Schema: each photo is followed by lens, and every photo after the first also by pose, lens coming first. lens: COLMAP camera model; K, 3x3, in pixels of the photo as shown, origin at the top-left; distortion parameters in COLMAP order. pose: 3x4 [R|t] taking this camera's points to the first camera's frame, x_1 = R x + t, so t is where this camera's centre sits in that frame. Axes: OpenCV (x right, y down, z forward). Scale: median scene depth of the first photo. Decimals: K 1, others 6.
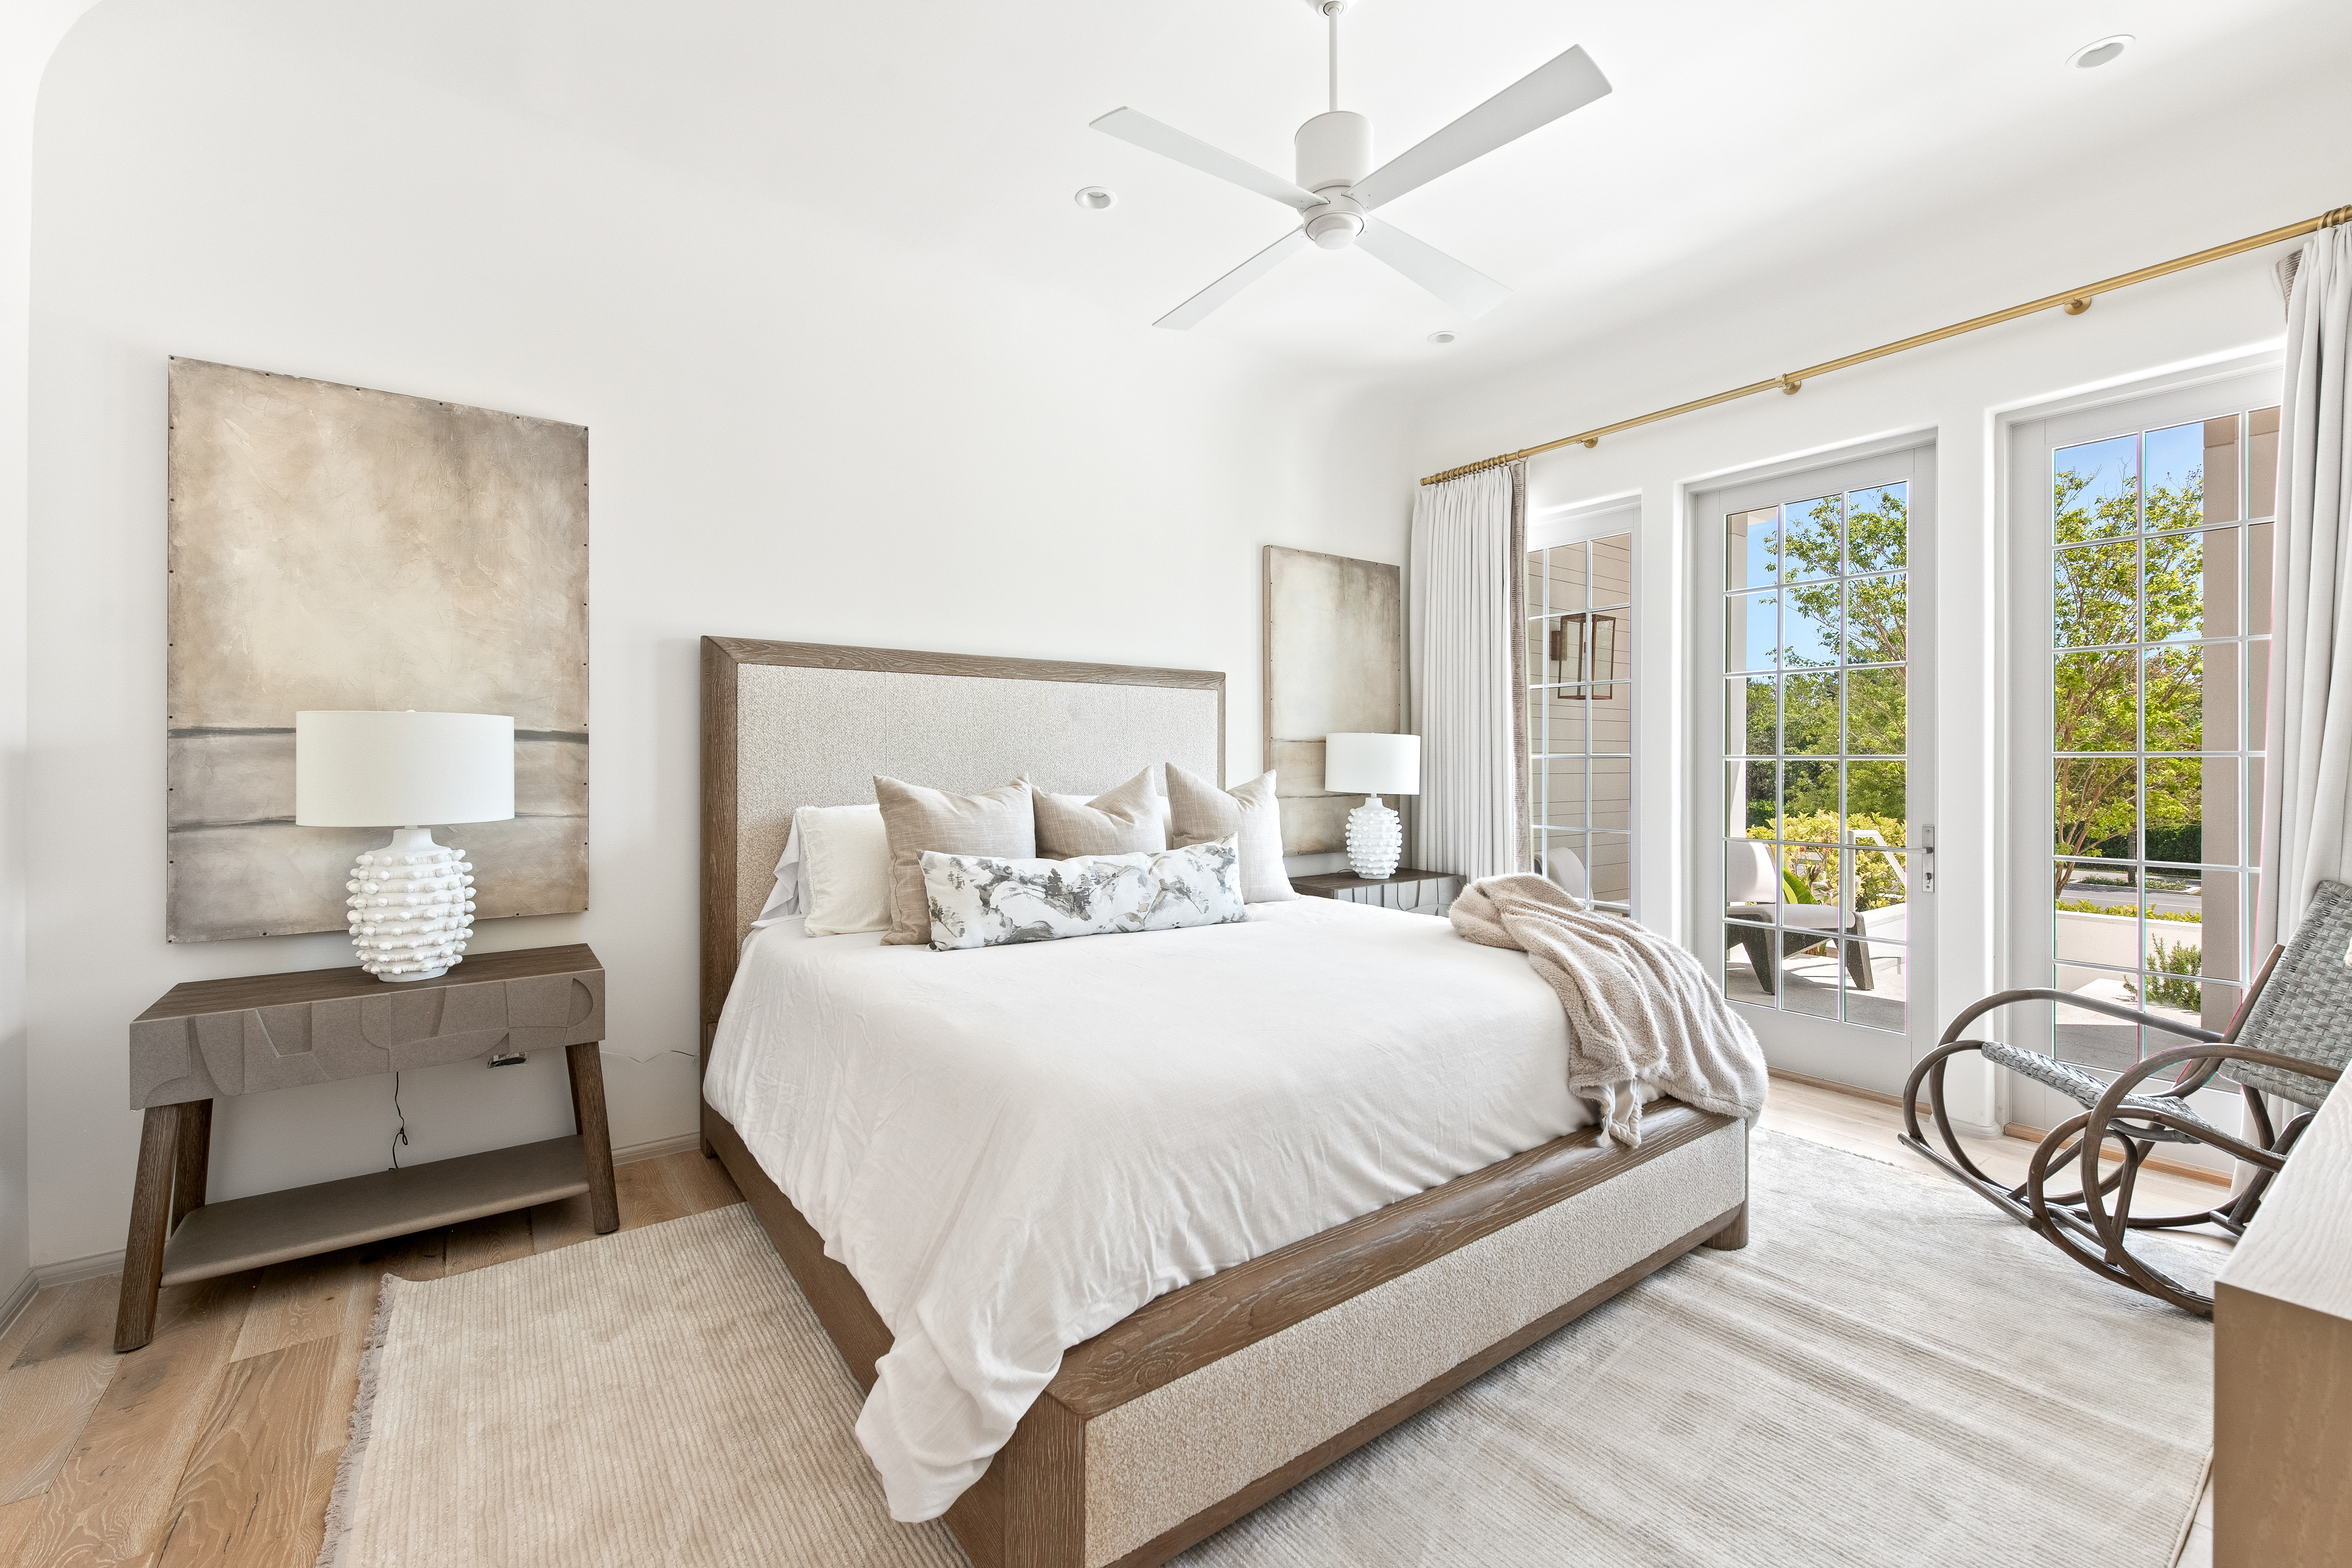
lens RADIAL K [[979.0, 0, 1161.5], [0, 979.0, 774.5], [0, 0, 1]] dist [0.003257, 0.000303]
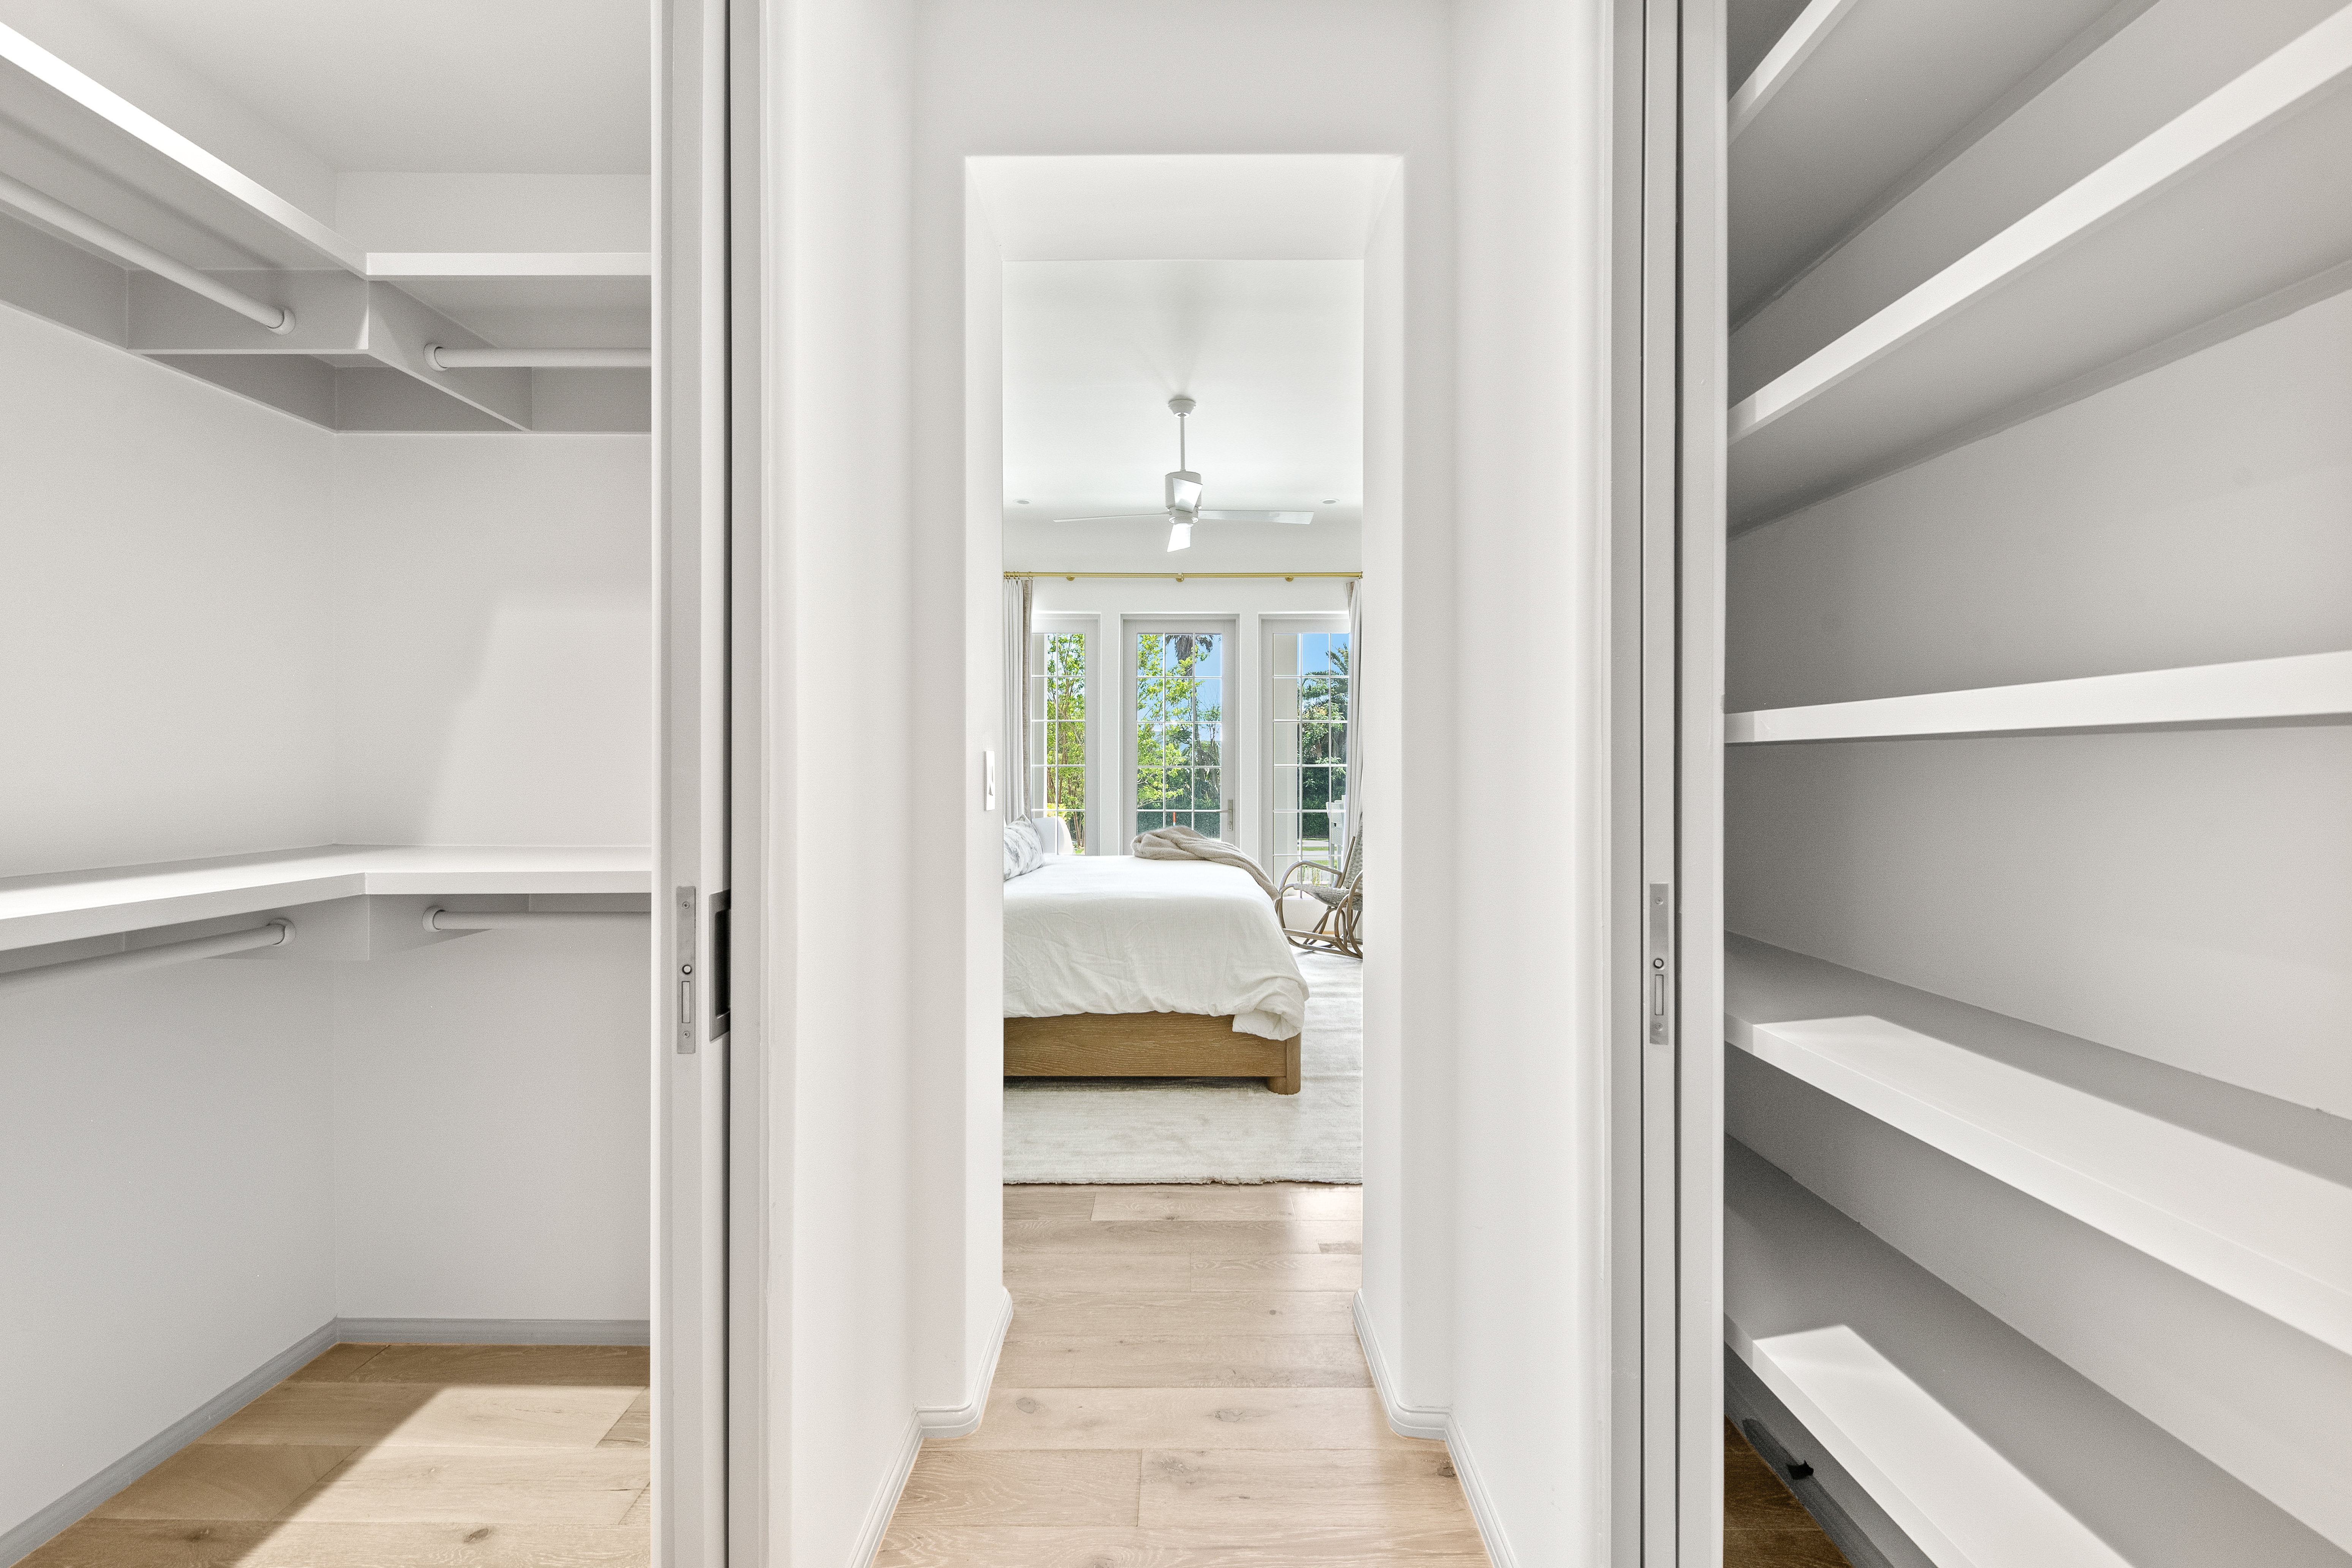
lens RADIAL K [[979.0, 0, 1187.7], [0, 979.0, 775.3], [0, 0, 1]] dist [0.003257, 0.000303]
pose [[0.592901, -0.005052, 0.805259, -0.815997], [0.011529, 0.999931, -0.002215, 0.002848], [-0.805193, 0.010598, 0.592919, -0.148523]]
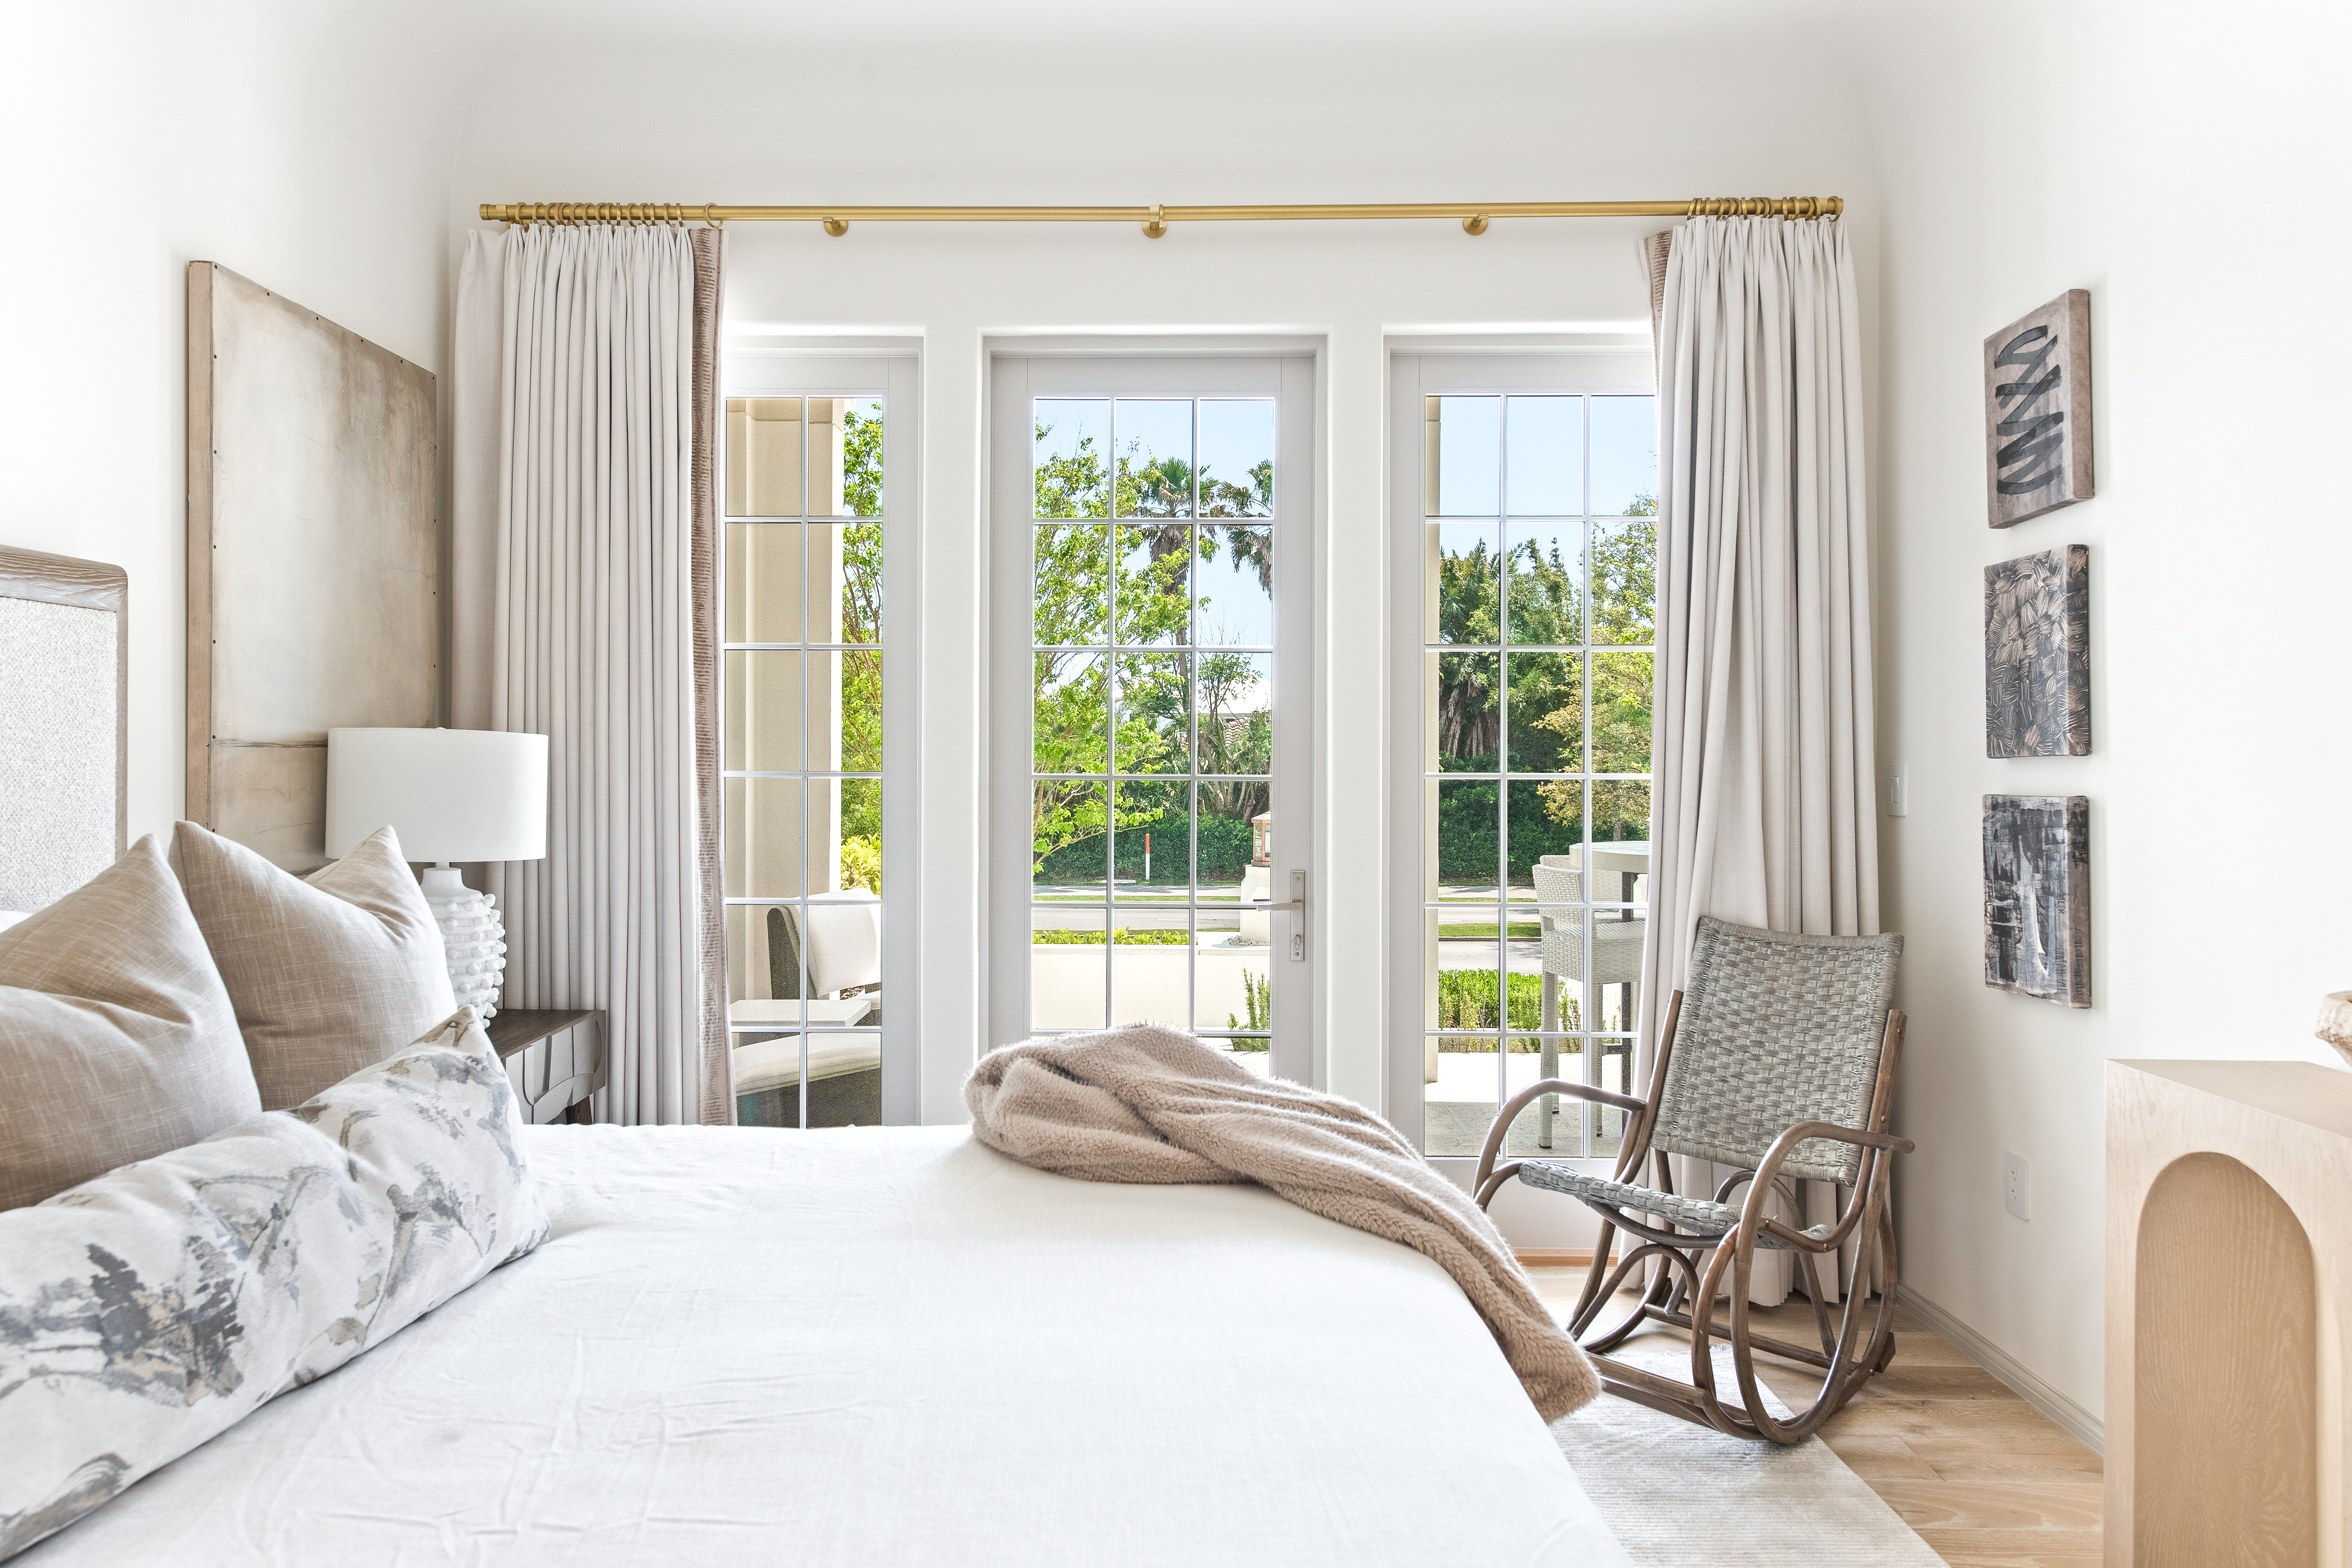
lens RADIAL K [[1541.1, 0, 1162.0], [0, 1541.1, 767.4], [0, 0, 1]] dist [-0.002887, -0.007019]
pose [[0.597407, -0.002748, 0.801934, -0.175320], [0.009788, 0.999945, -0.003865, -0.019458], [-0.801879, 0.010158, 0.597400, 0.327083]]
